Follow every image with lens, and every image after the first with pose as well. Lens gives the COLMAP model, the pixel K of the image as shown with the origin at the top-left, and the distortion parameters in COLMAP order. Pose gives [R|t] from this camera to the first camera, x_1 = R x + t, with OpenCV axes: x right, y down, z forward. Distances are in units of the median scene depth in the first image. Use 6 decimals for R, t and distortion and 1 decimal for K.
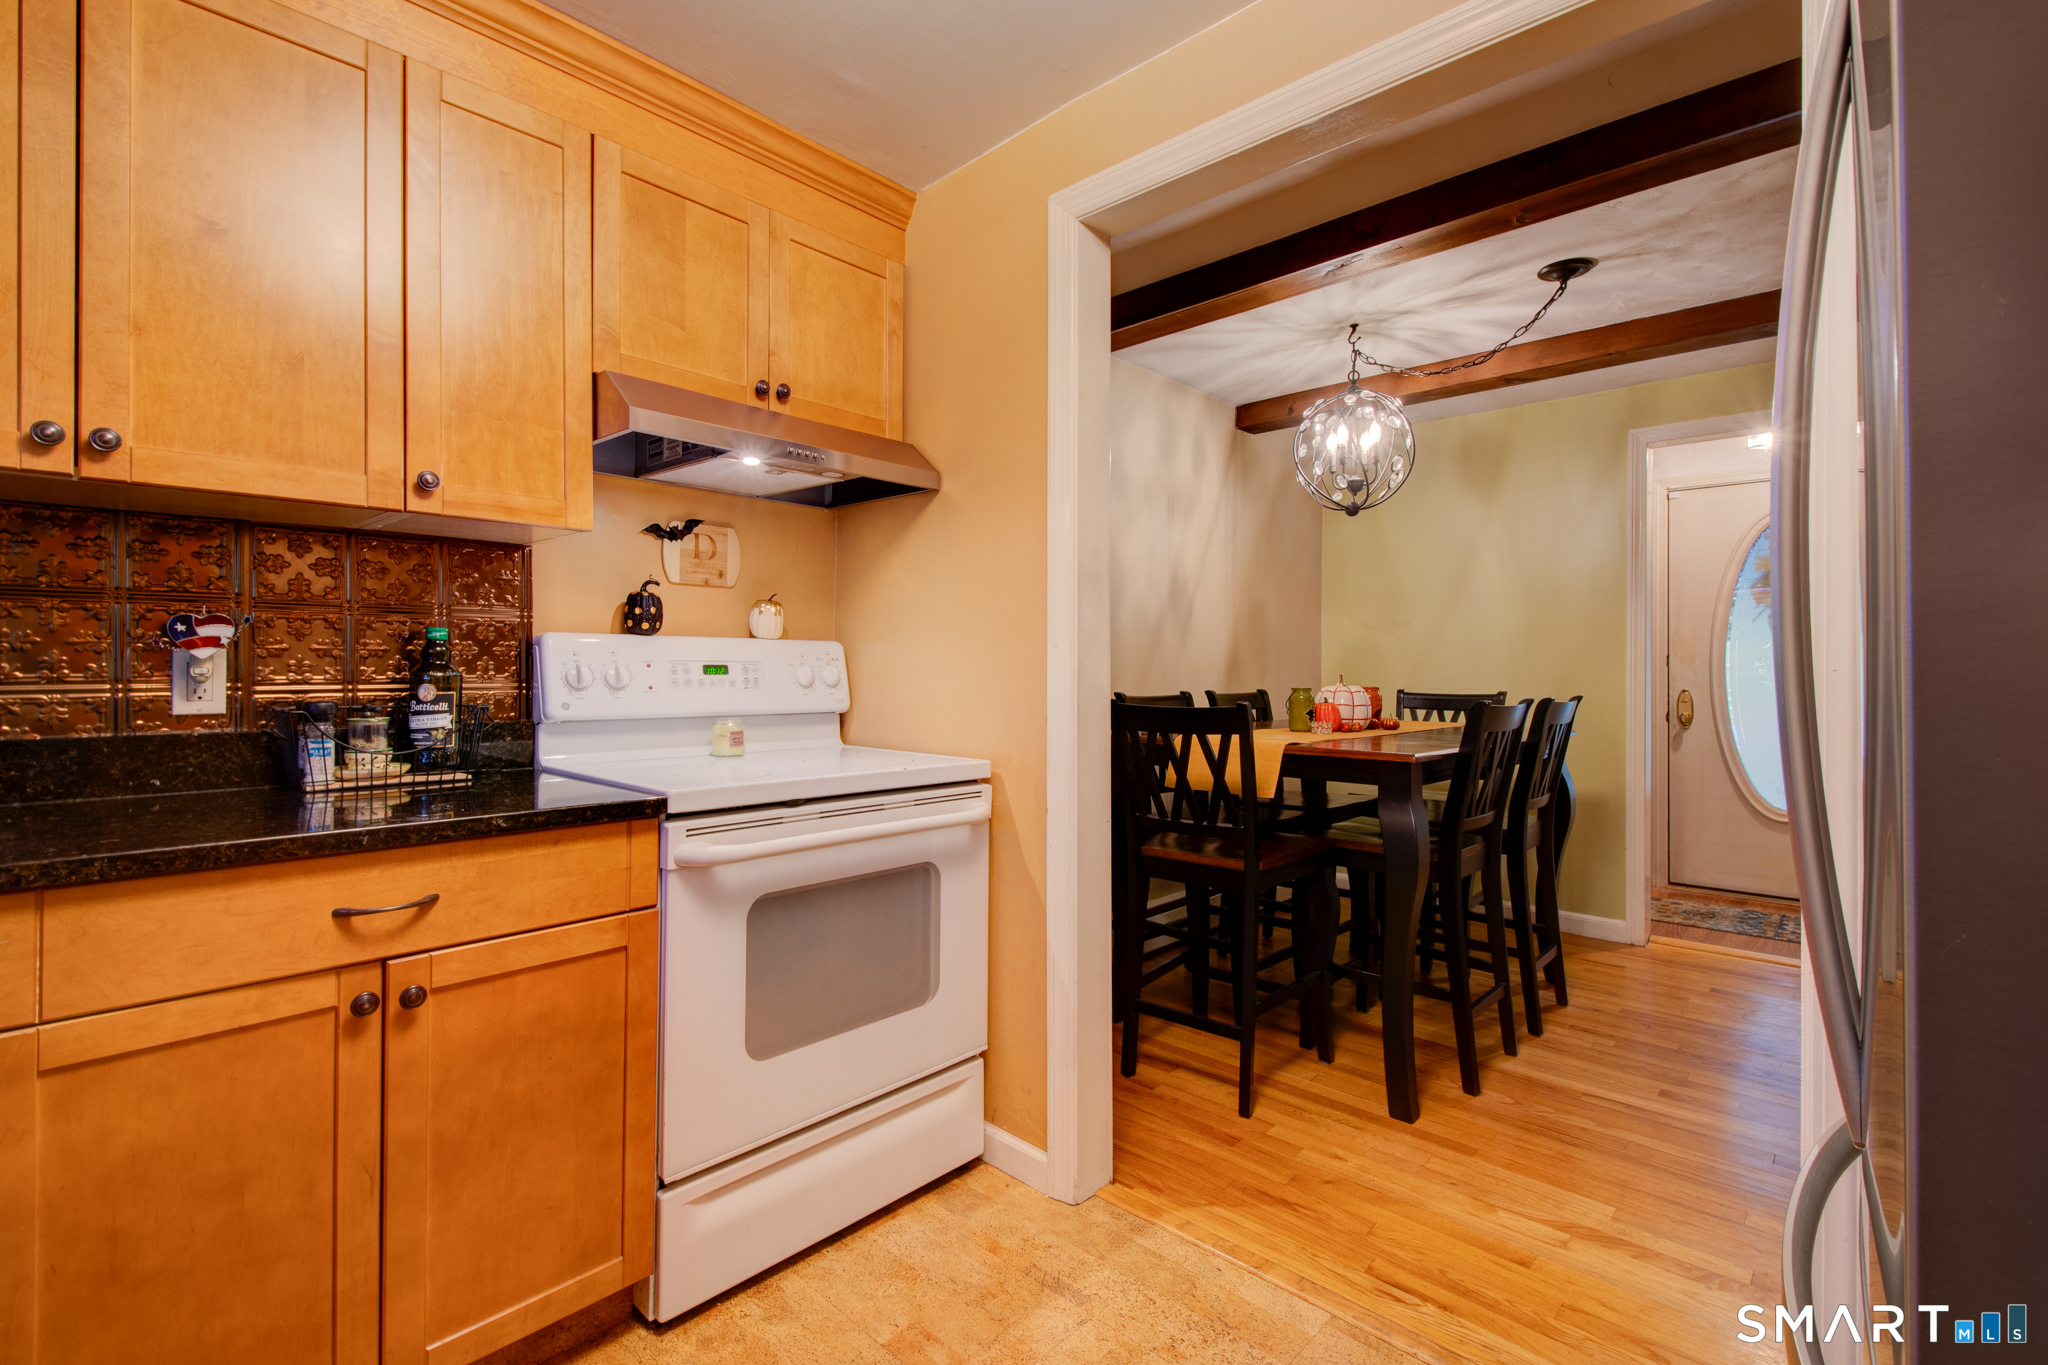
lens RADIAL K [[914.4, 0, 1033.2], [0, 914.4, 663.9], [0, 0, 1]] dist [0.025455, -0.000056]
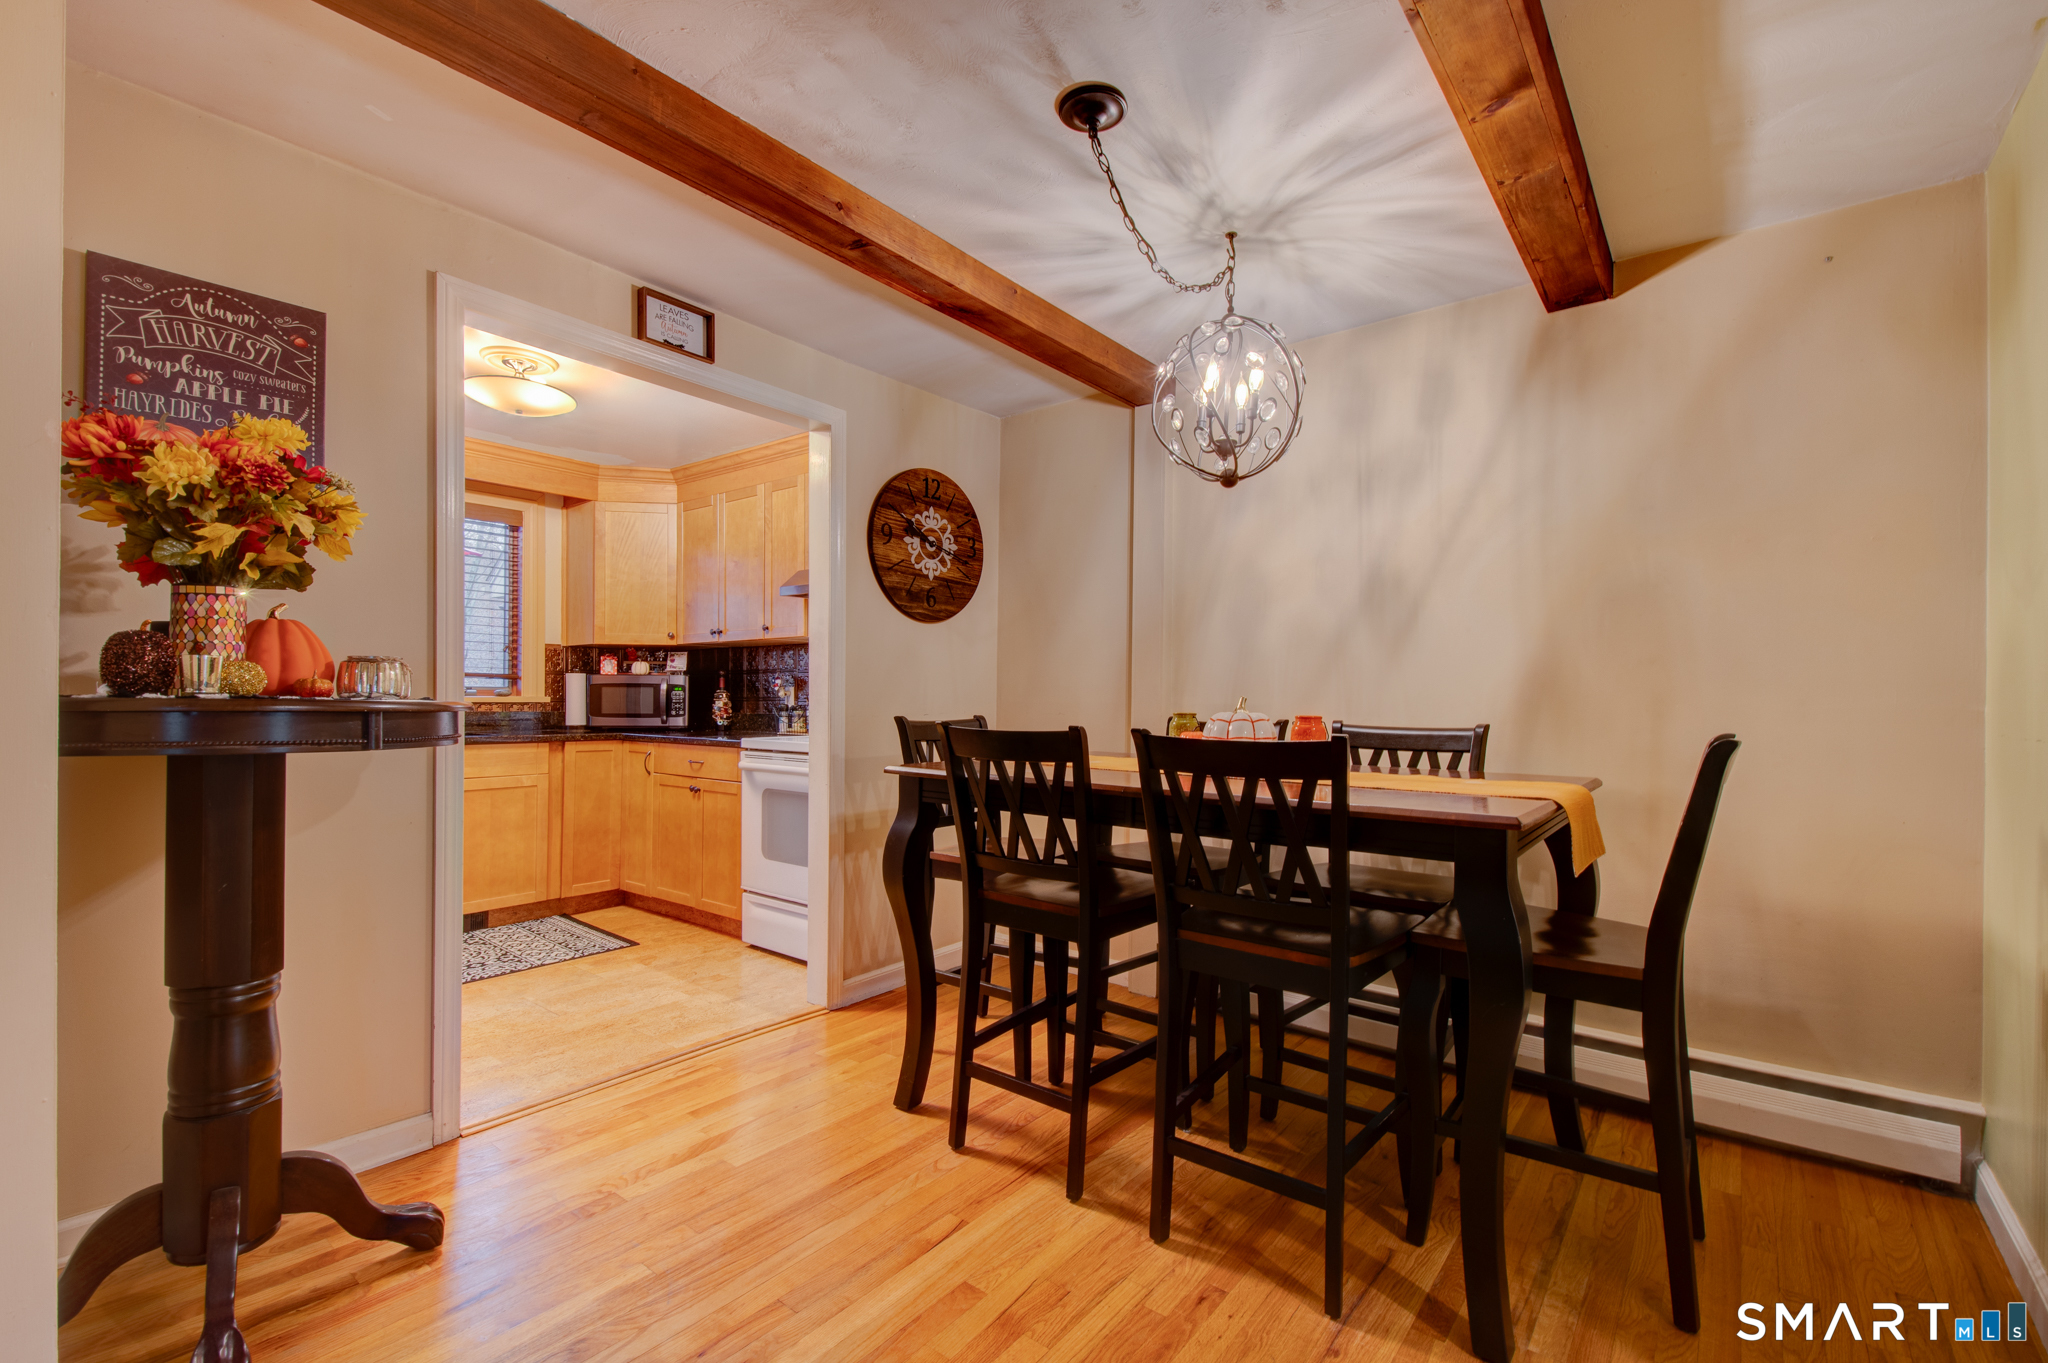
lens RADIAL K [[901.3, 0, 1032.2], [0, 901.3, 694.8], [0, 0, 1]] dist [0.026059, -0.014649]
pose [[0.079688, -0.006870, -0.996796, 1.630533], [-0.001210, 0.999975, -0.006989, 0.021870], [0.996819, 0.001763, 0.079677, 1.179573]]
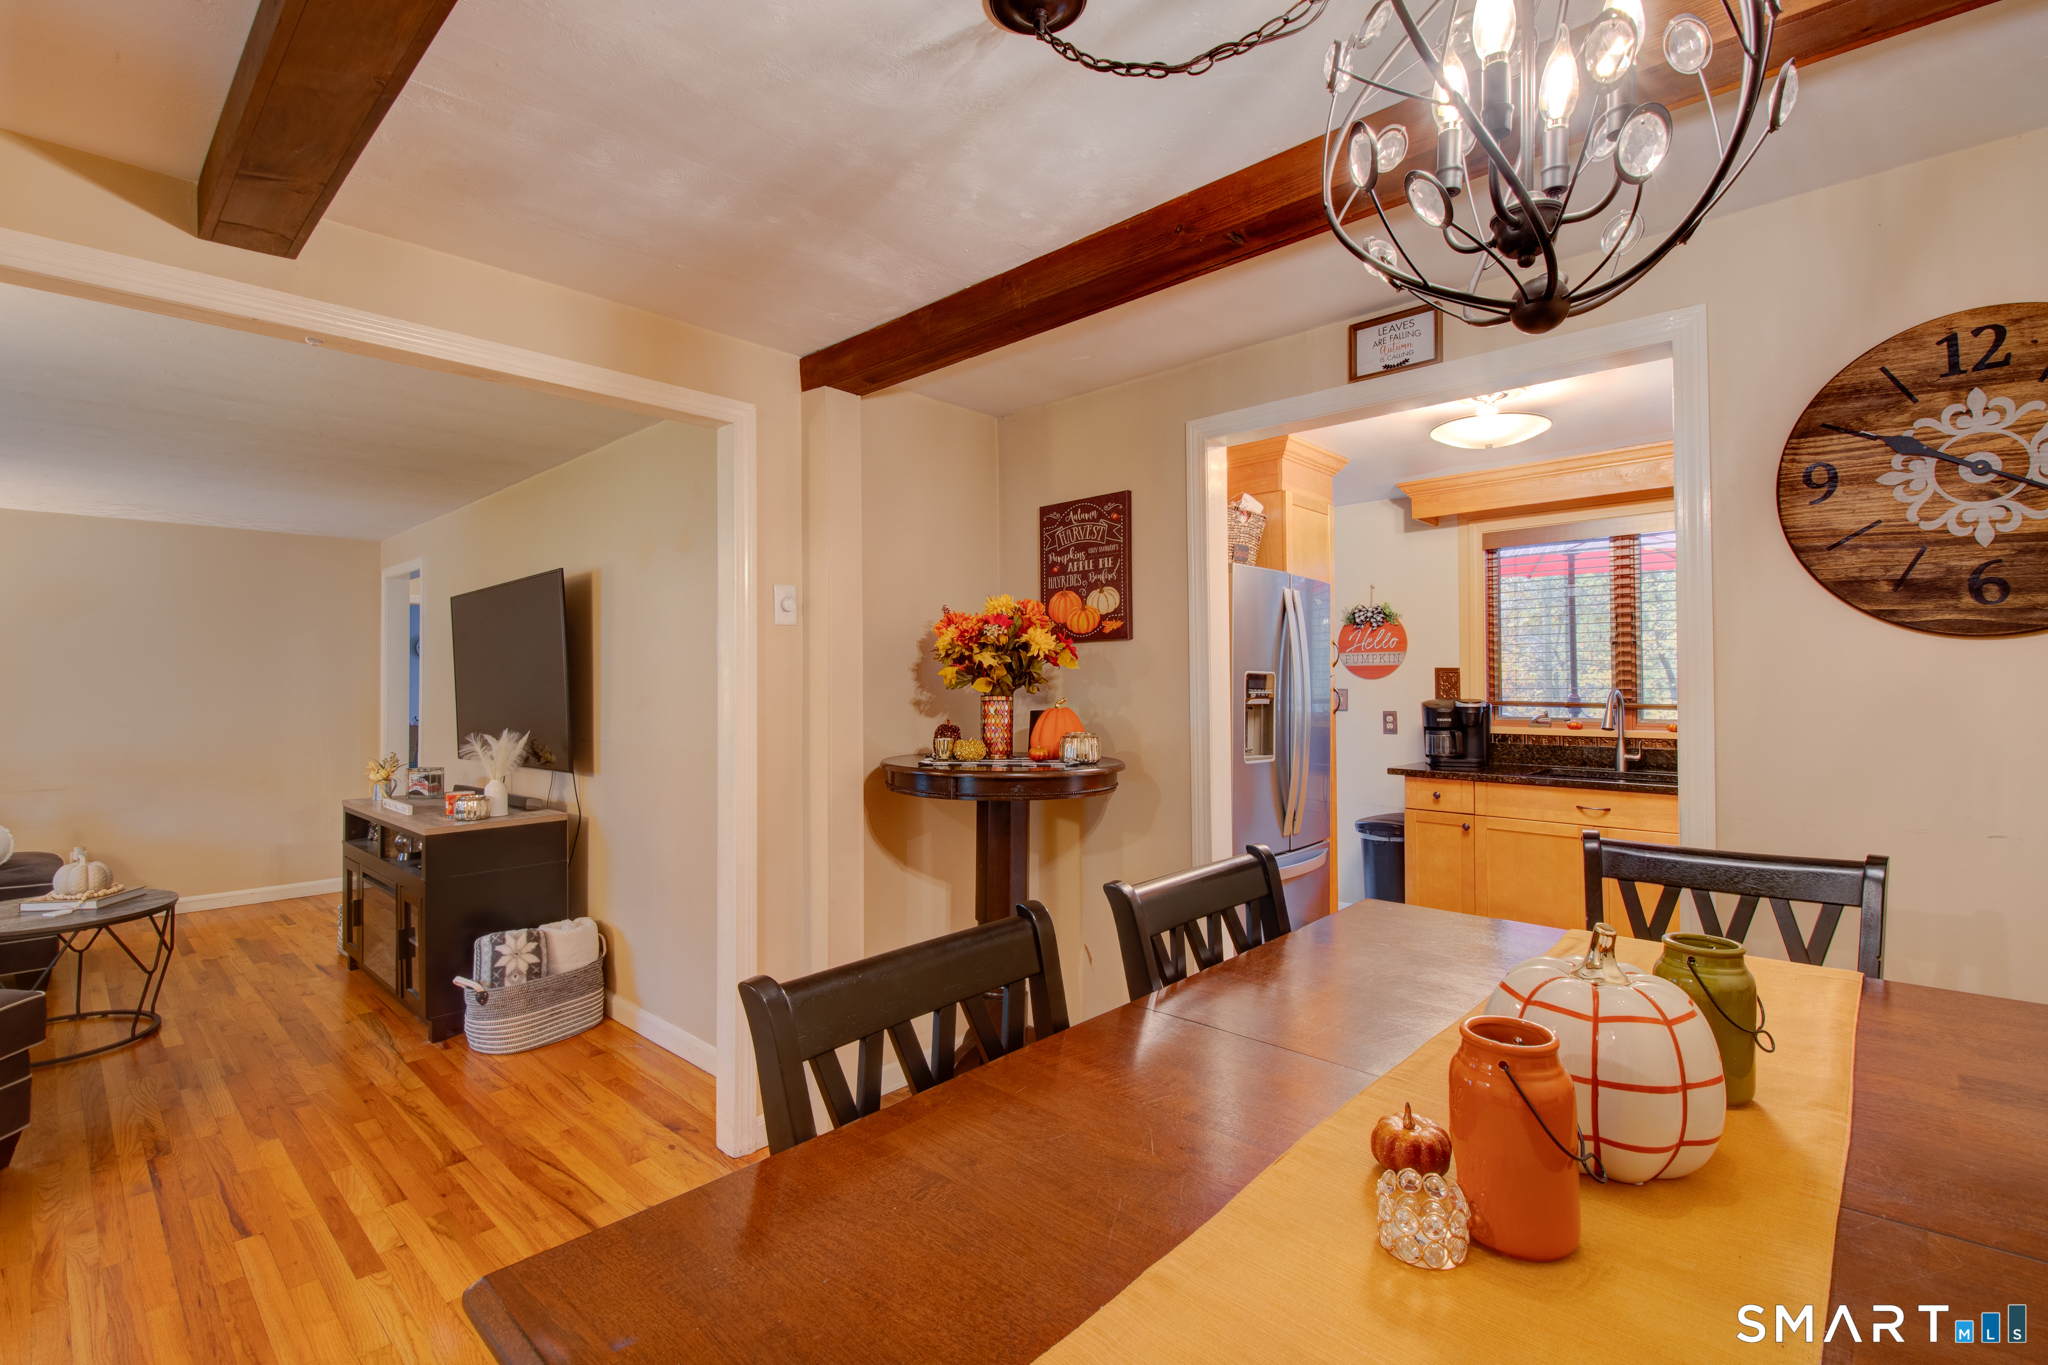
lens RADIAL K [[901.3, 0, 1032.2], [0, 901.3, 695.8], [0, 0, 1]] dist [0.026059, -0.014649]
pose [[-0.999978, 0.001018, -0.006629, 0.748775], [0.000976, 0.999980, 0.006235, -0.082115], [0.006635, 0.006228, -0.999959, 1.916461]]
